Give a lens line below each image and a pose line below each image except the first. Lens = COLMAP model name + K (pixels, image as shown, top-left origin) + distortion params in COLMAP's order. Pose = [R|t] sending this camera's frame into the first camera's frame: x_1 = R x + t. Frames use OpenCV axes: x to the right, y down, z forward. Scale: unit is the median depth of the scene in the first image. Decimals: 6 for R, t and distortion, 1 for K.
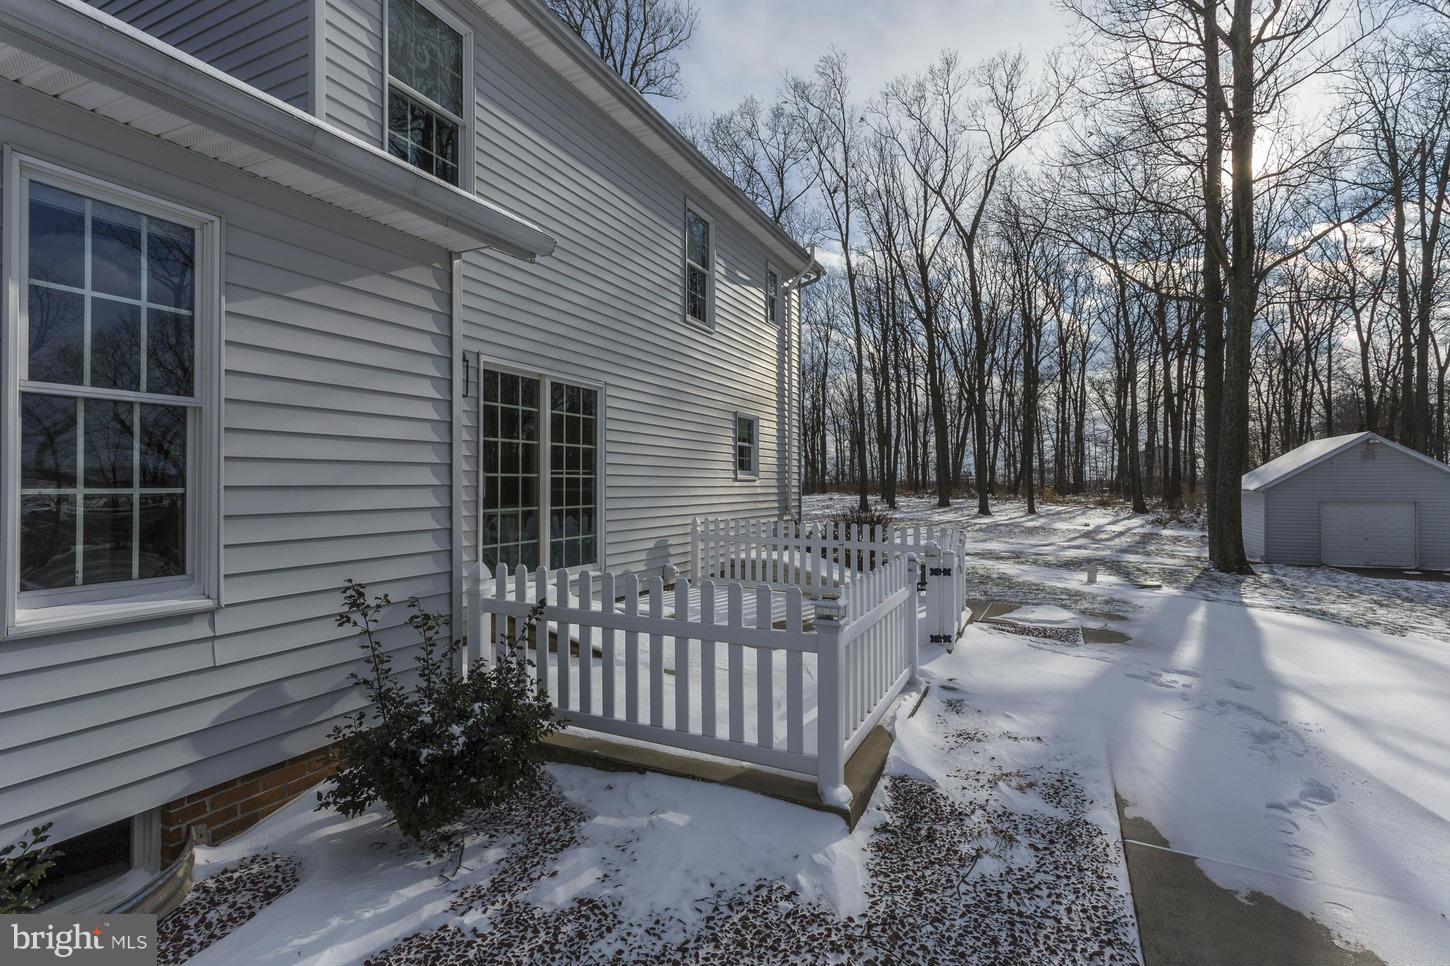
lens RADIAL K [[714.4, 0, 724.3], [0, 714.4, 483.7], [0, 0, 1]] dist [-0.021879, 0.006062]
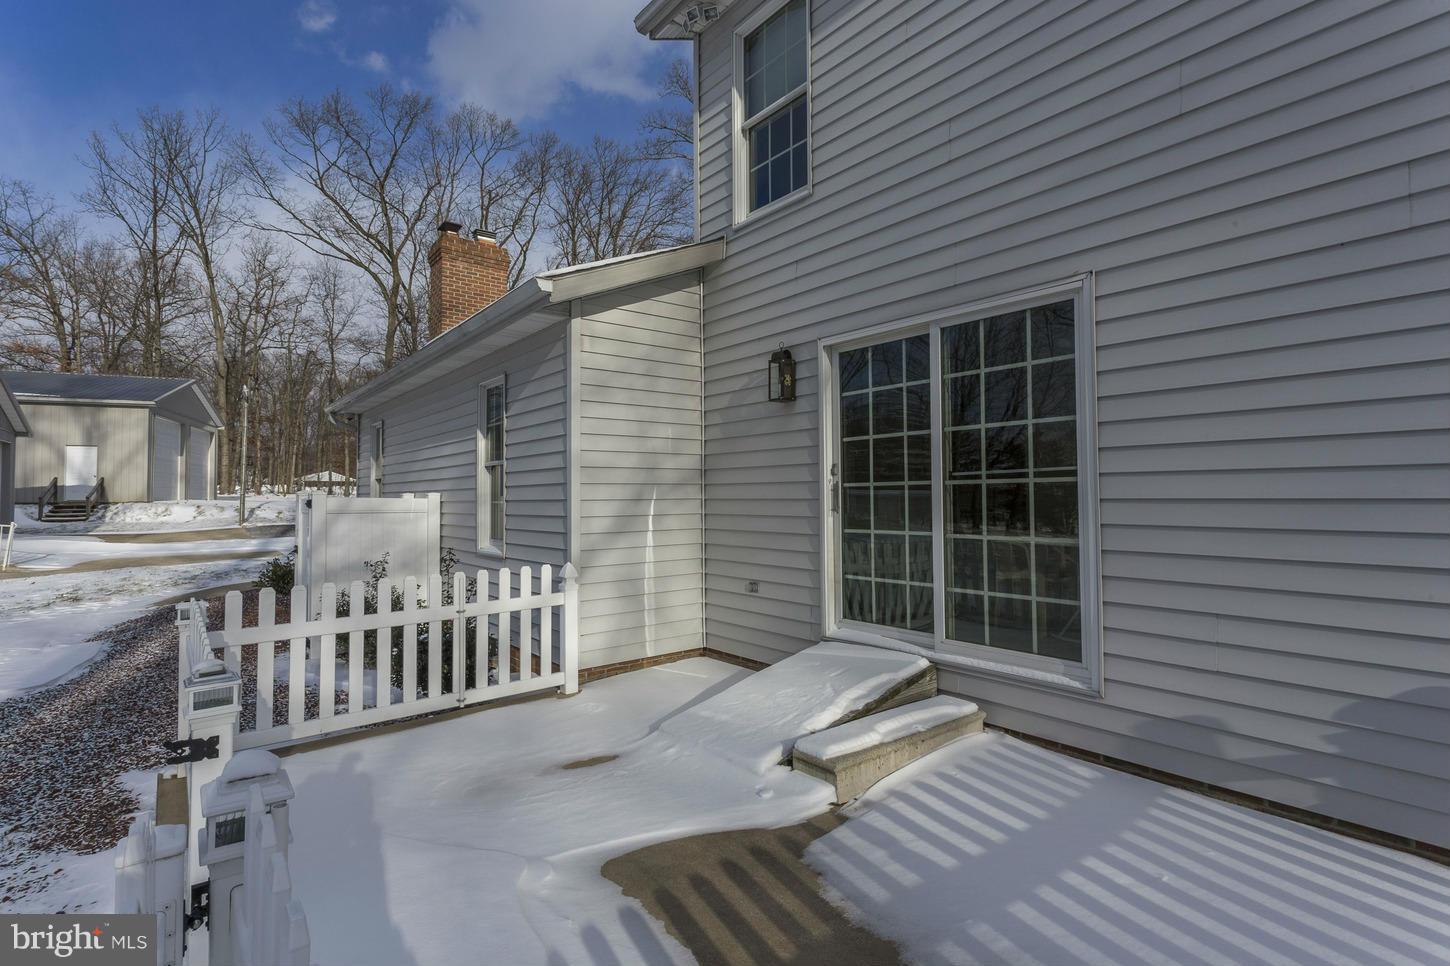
lens RADIAL K [[714.4, 0, 727.2], [0, 714.4, 479.9], [0, 0, 1]] dist [-0.021879, 0.006062]
pose [[-0.439309, -0.019872, -0.898116, 0.371698], [0.010140, 0.999582, -0.027077, 0.001034], [0.898279, -0.021002, -0.438924, 1.066129]]
